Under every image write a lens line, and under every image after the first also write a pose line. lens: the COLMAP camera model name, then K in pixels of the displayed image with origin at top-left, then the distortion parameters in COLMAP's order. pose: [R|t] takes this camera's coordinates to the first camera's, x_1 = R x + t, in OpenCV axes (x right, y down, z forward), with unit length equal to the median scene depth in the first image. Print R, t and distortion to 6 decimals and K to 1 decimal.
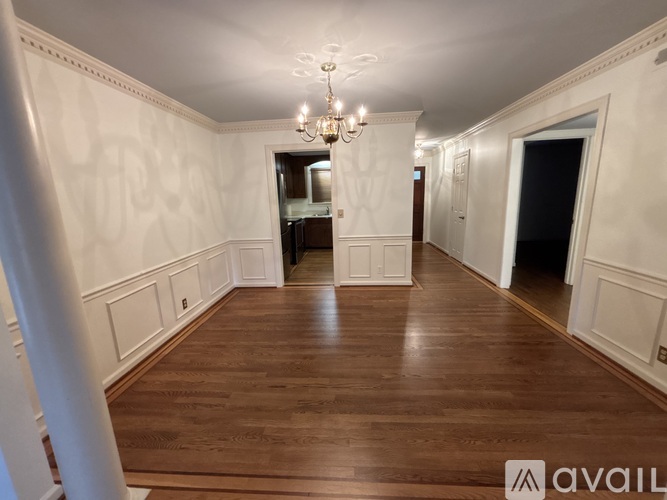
lens RADIAL K [[269.1, 0, 333.5], [0, 269.1, 250.0], [0, 0, 1]] dist [0.000686, -0.000022]
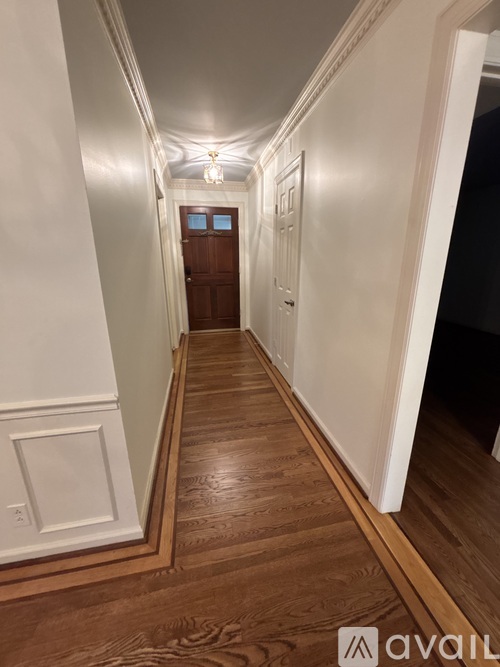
lens RADIAL K [[269.1, 0, 250.0], [0, 269.1, 333.5], [0, 0, 1]] dist [0.000686, -0.000022]
pose [[0.964870, -0.045220, 0.258806, 0.234786], [0.024239, 0.996197, 0.083694, -0.092974], [-0.261606, -0.074481, 0.962297, 0.460504]]
